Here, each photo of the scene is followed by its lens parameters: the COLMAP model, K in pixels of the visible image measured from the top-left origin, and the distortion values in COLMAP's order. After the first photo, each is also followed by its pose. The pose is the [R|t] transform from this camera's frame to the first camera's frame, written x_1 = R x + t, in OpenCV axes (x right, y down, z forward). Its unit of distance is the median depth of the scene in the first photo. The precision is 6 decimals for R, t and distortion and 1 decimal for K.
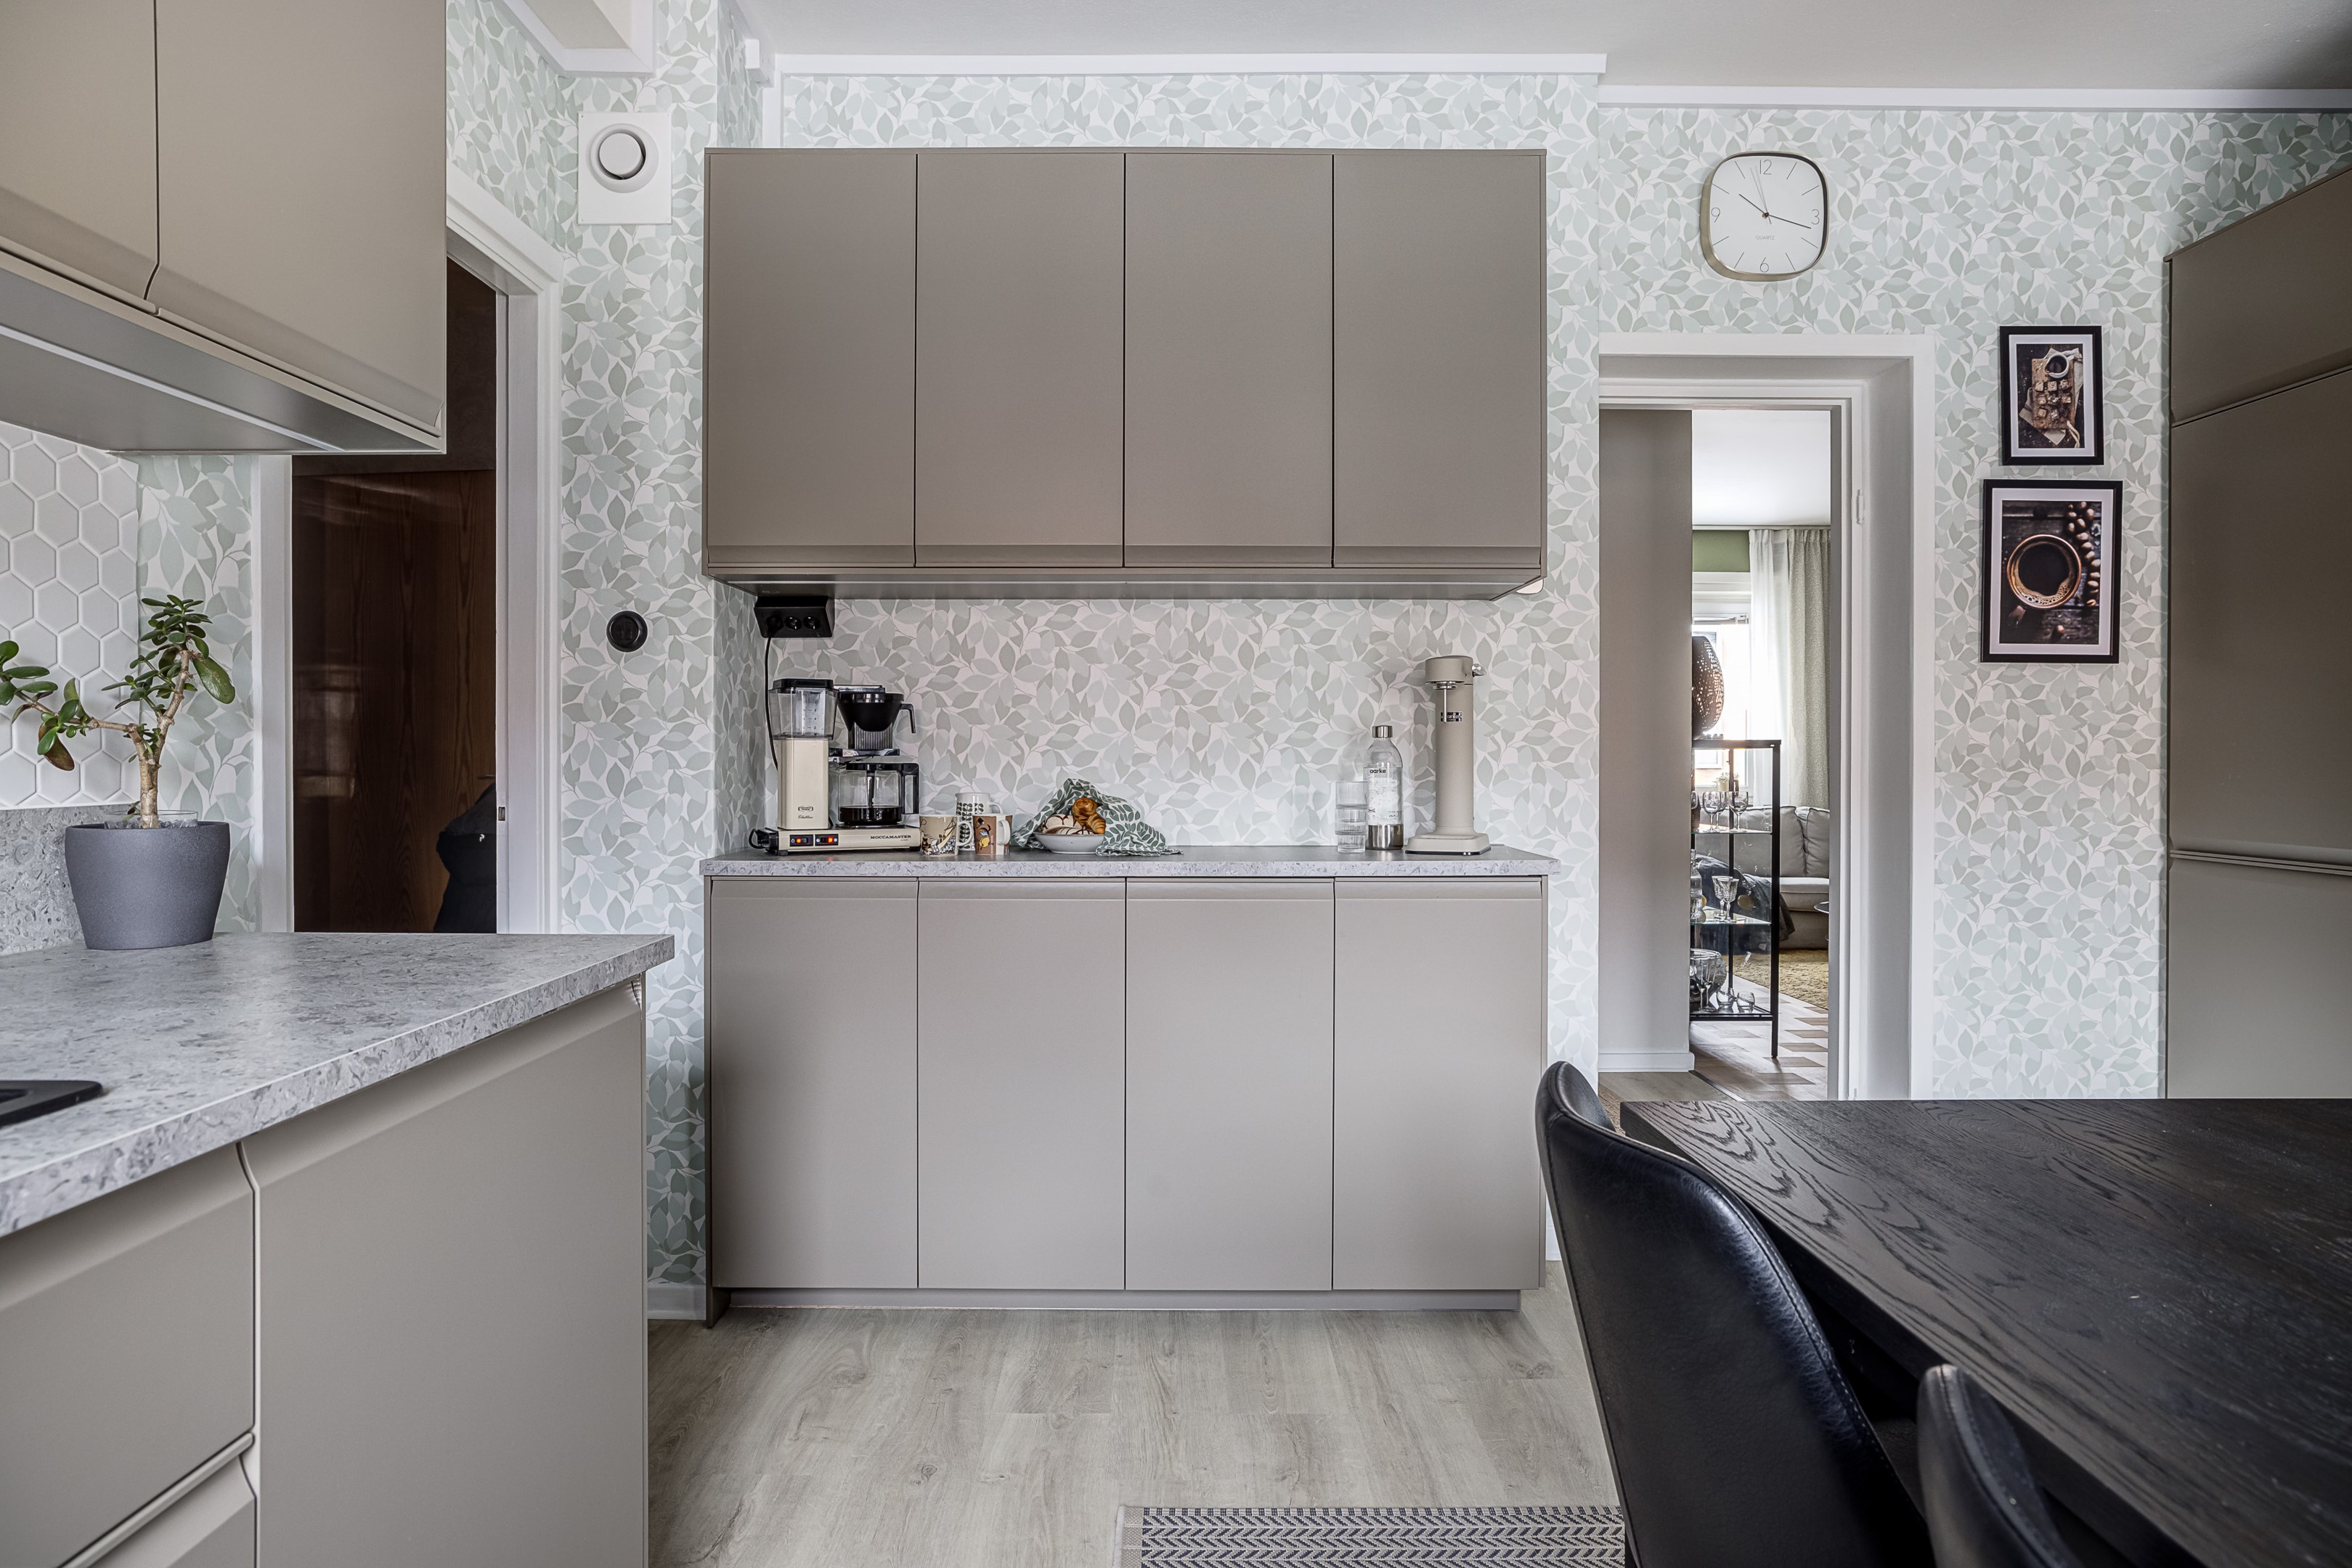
lens RADIAL K [[1259.5, 0, 1172.3], [0, 1259.5, 758.9], [0, 0, 1]] dist [-0.007493, -0.000461]
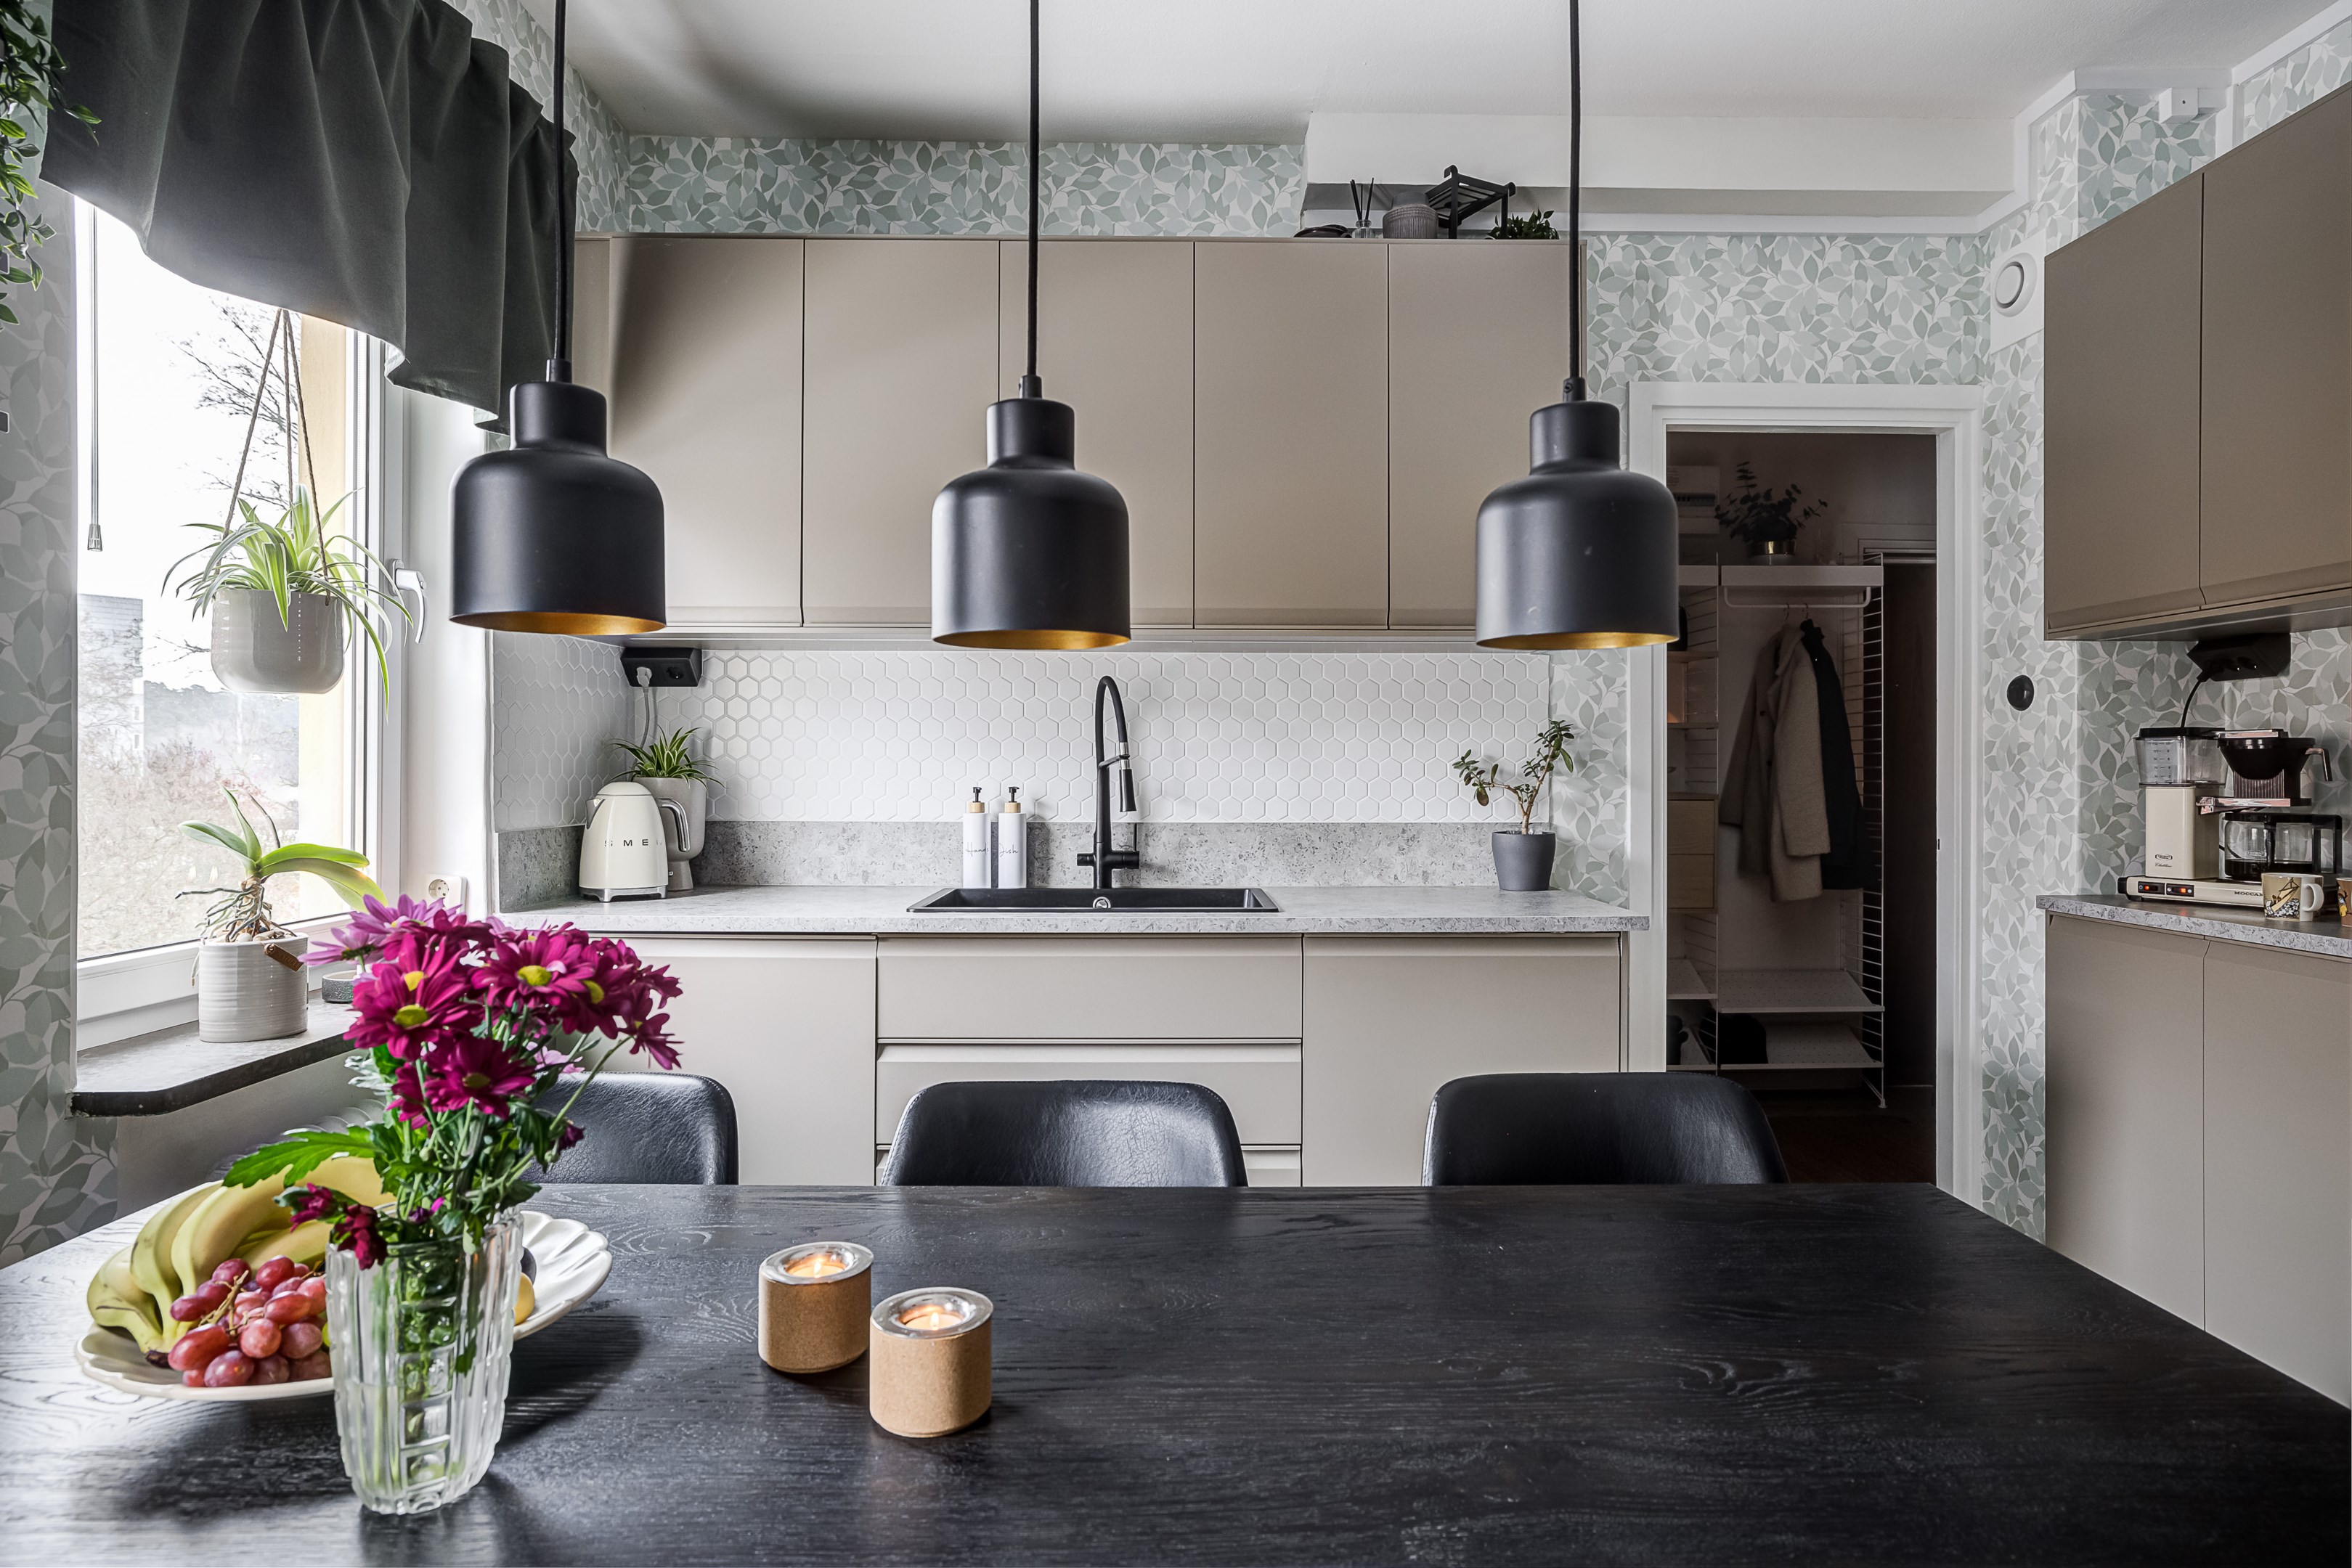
lens RADIAL K [[1347.2, 0, 1174.4], [0, 1347.2, 781.2], [0, 0, 1]] dist [-0.025437, 0.019586]
pose [[0.031712, 0.006747, -0.999474, 0.767097], [-0.005651, 0.999962, 0.006571, -0.024012], [0.999481, 0.005439, 0.031749, 0.184640]]
